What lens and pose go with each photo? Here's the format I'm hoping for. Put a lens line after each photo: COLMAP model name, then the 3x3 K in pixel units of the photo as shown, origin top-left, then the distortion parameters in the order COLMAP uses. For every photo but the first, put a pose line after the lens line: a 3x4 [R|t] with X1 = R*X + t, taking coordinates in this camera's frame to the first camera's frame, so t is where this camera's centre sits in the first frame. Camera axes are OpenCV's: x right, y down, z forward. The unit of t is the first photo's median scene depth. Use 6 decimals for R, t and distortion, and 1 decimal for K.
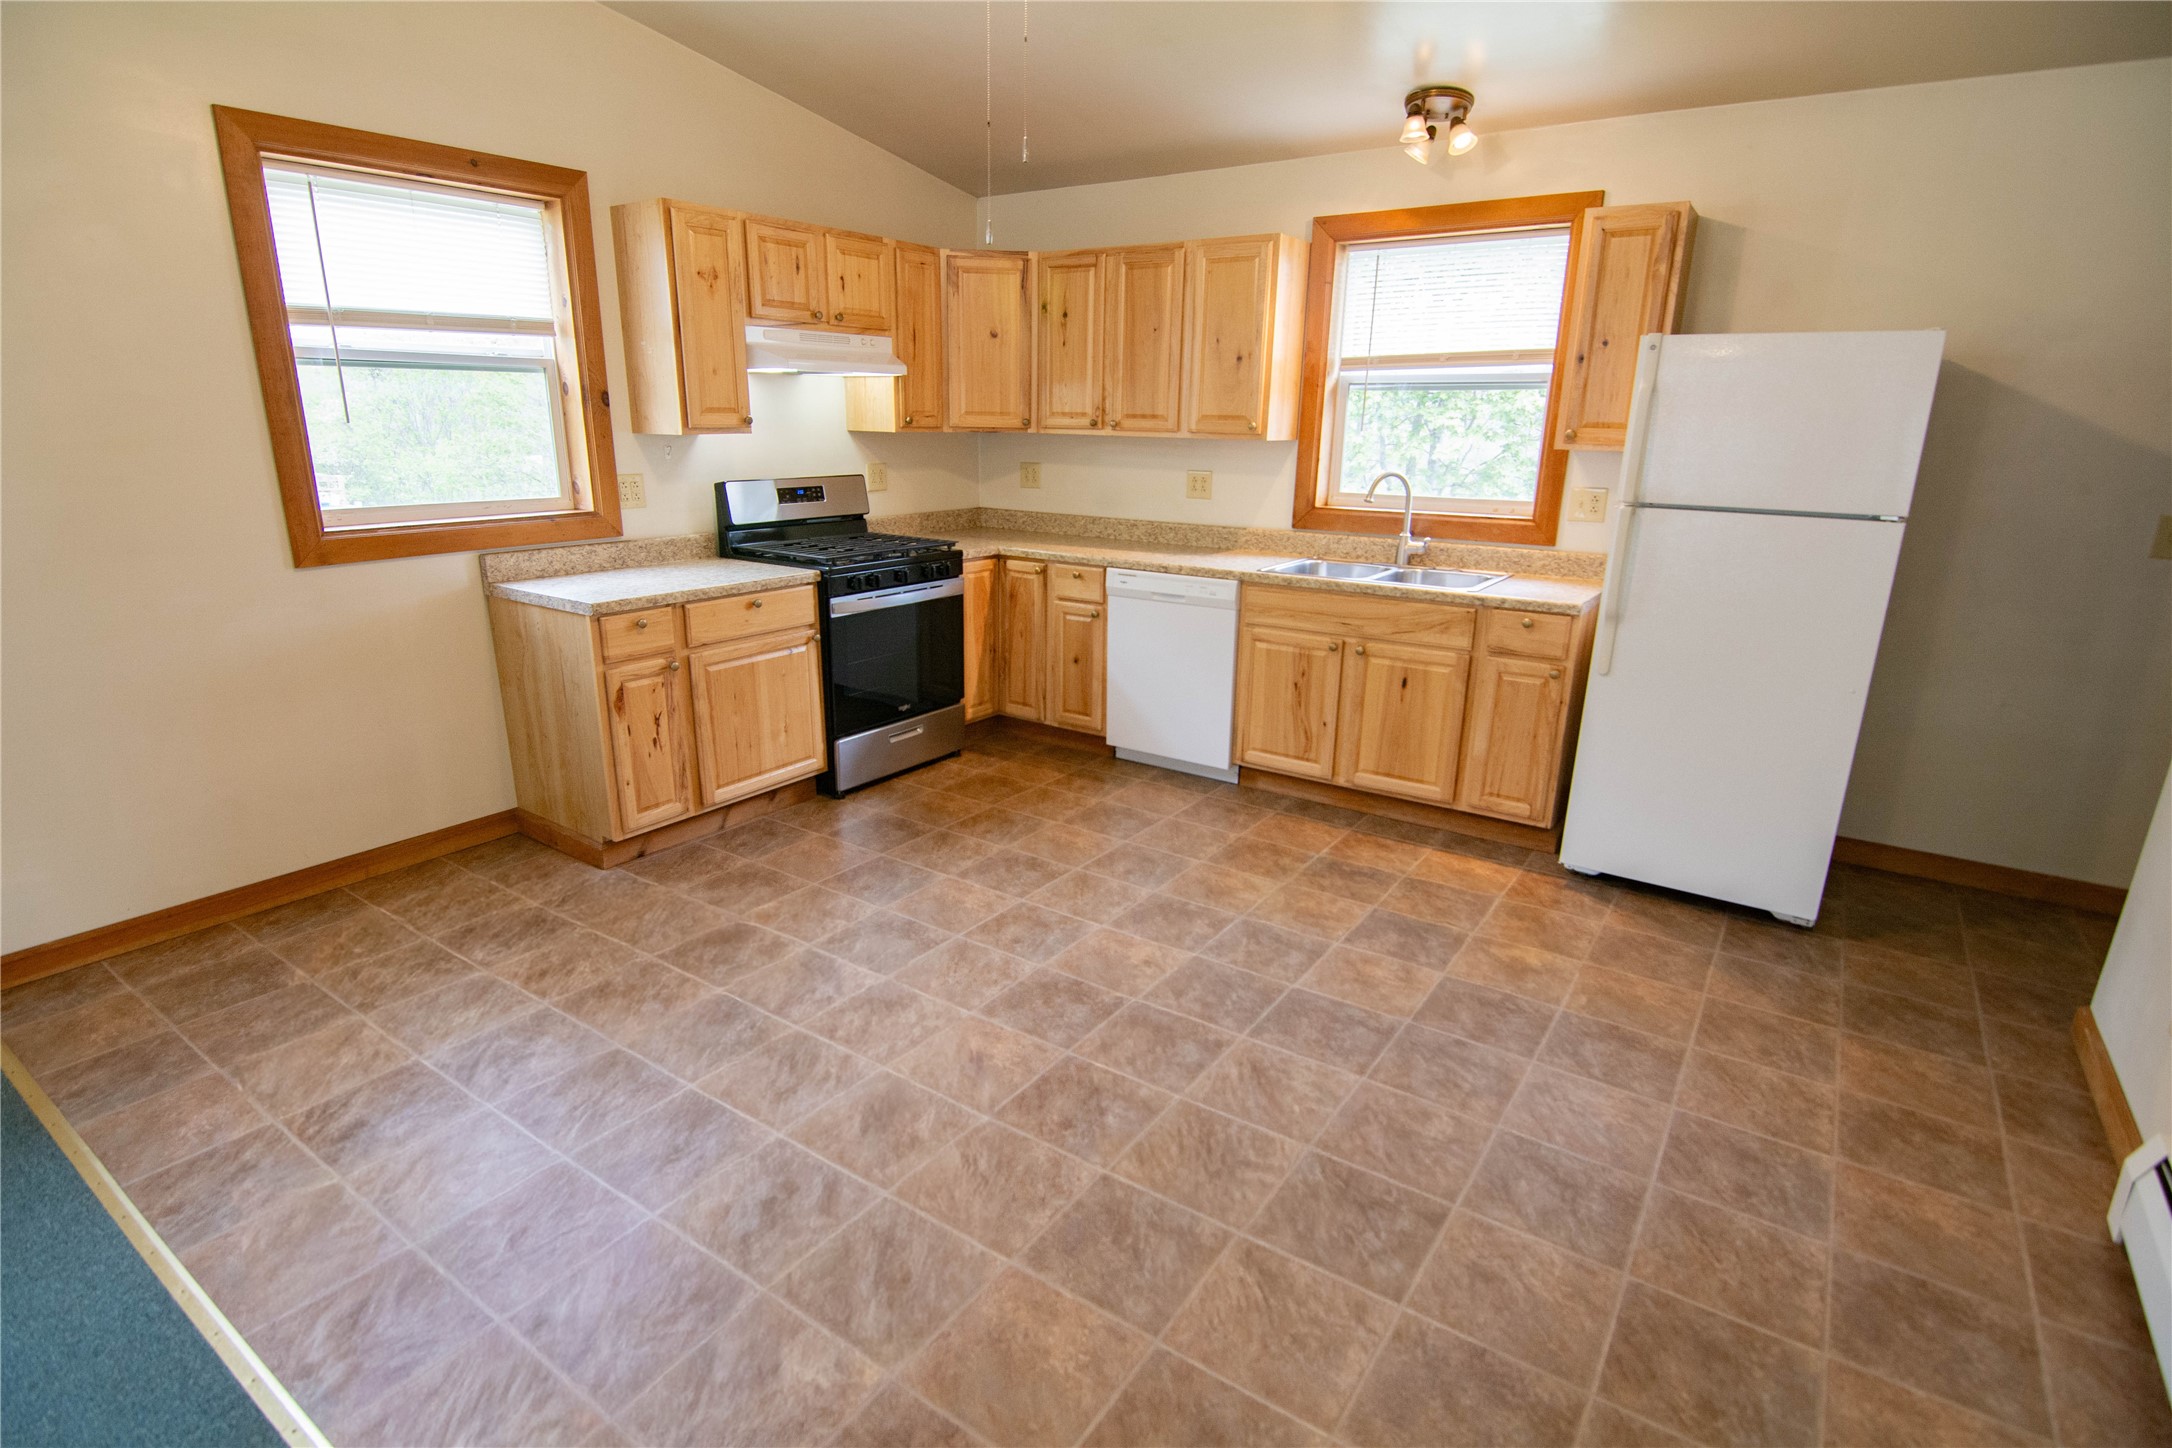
lens RADIAL K [[1060.6, 0, 1084.0], [0, 1060.6, 719.3], [0, 0, 1]] dist [0.000417, -0.006900]
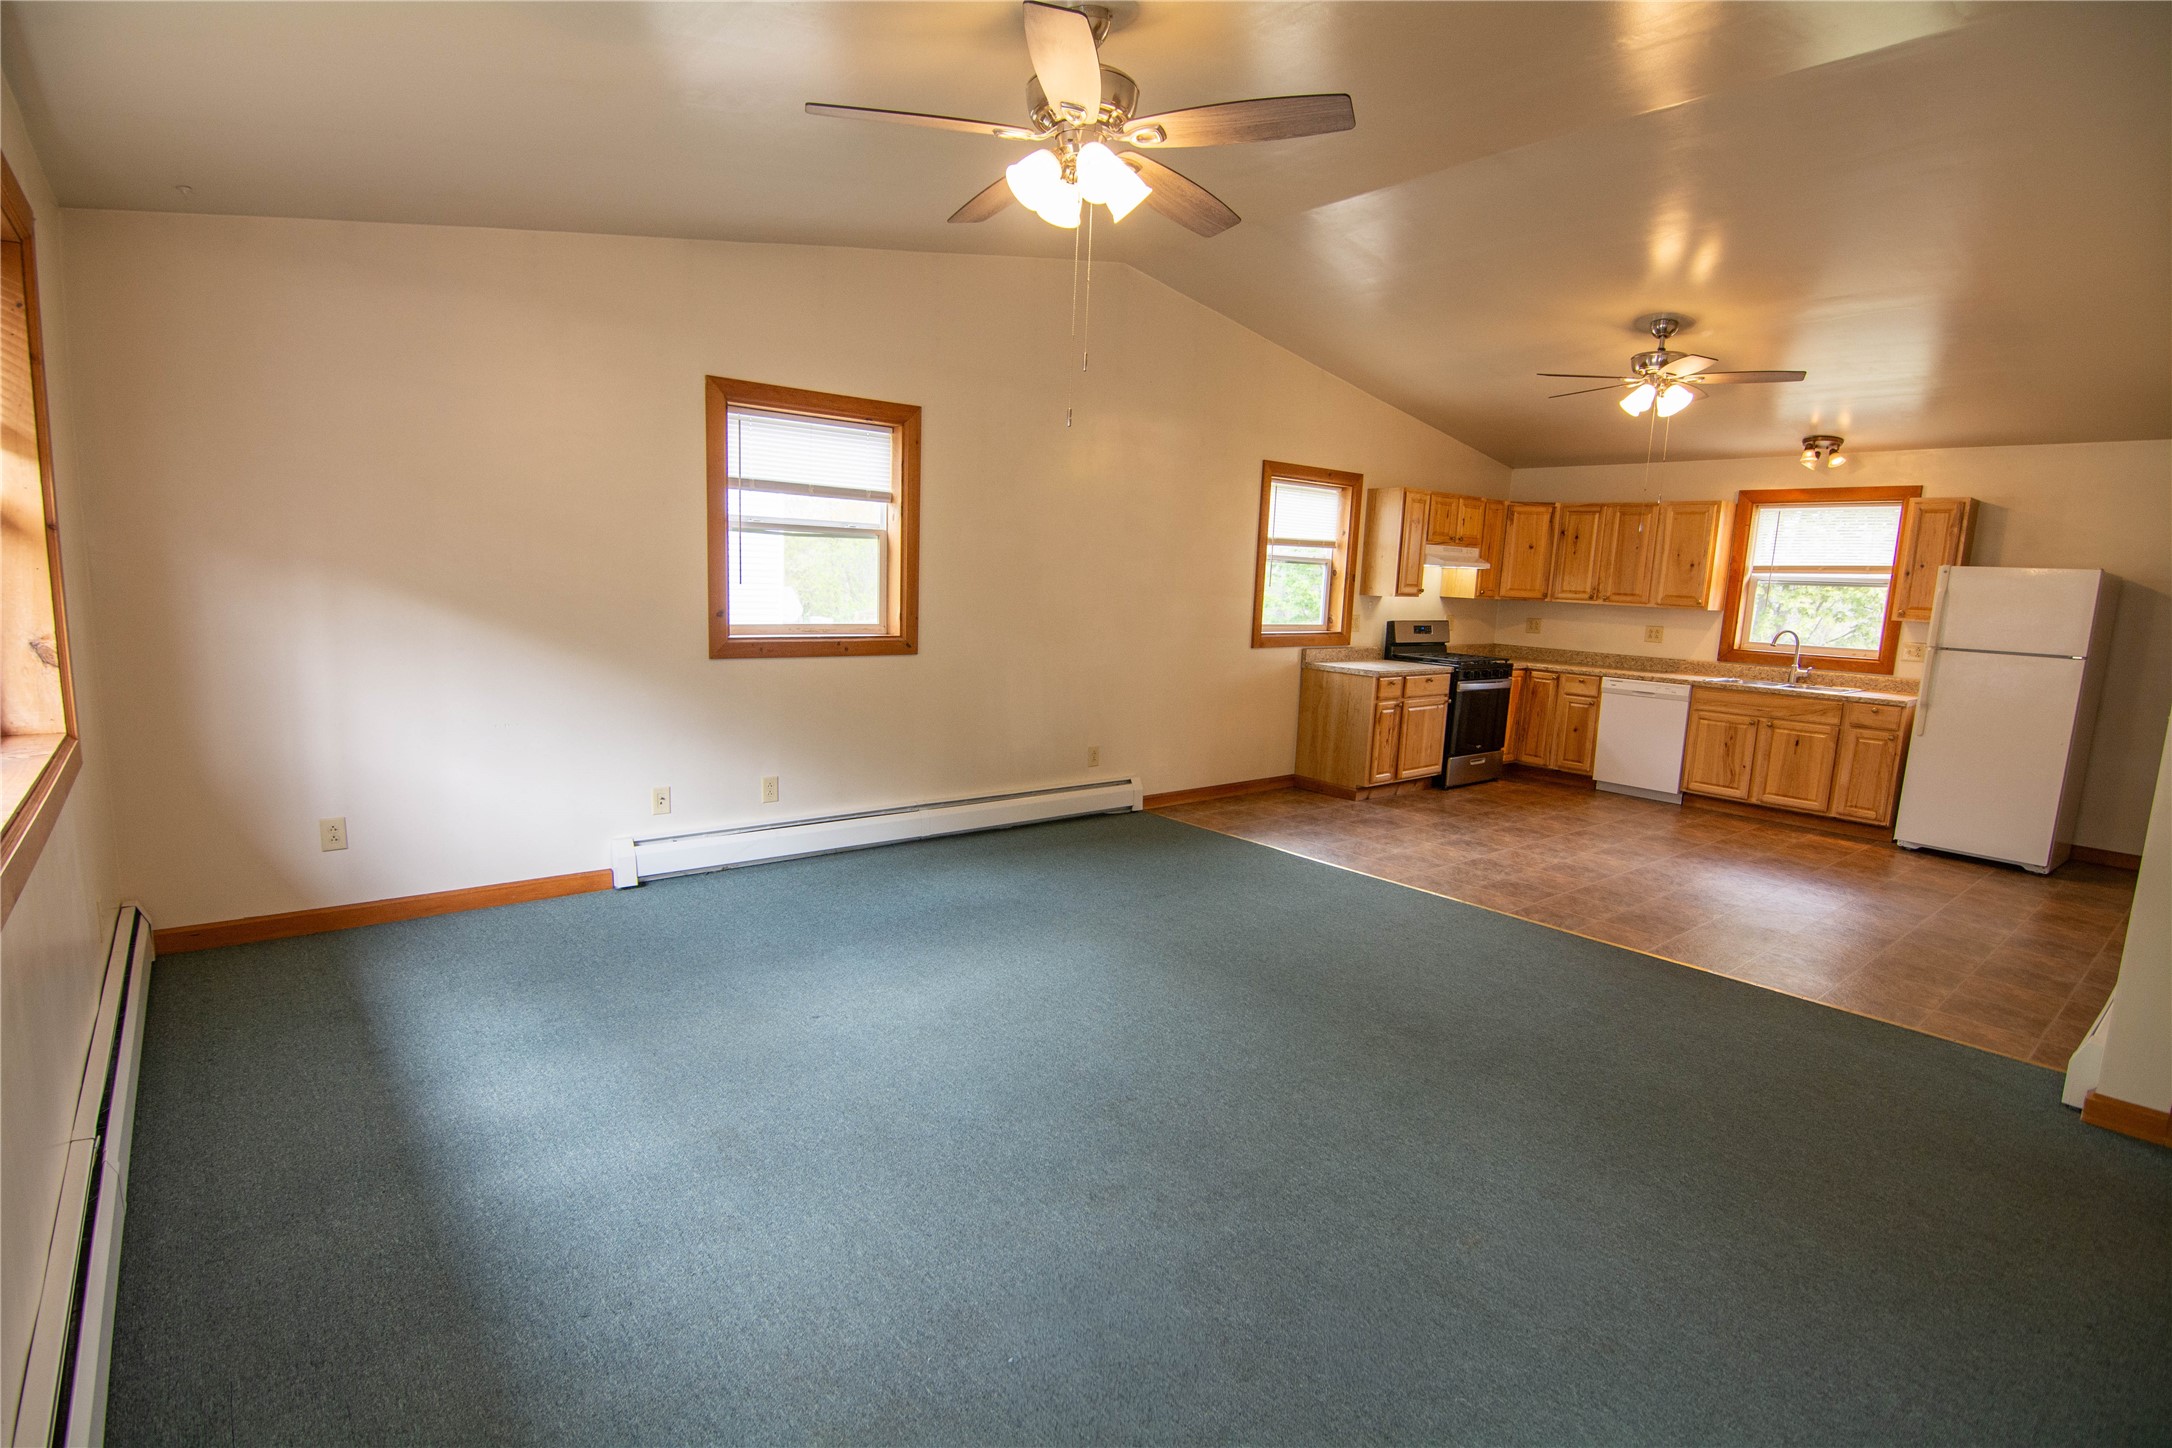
lens RADIAL K [[1060.6, 0, 1078.8], [0, 1060.6, 727.9], [0, 0, 1]] dist [0.000417, -0.006900]
pose [[0.965430, 0.064640, -0.252519, -0.409967], [-0.099372, 0.986874, -0.127301, 0.280985], [0.240976, 0.147994, 0.959181, -0.994195]]
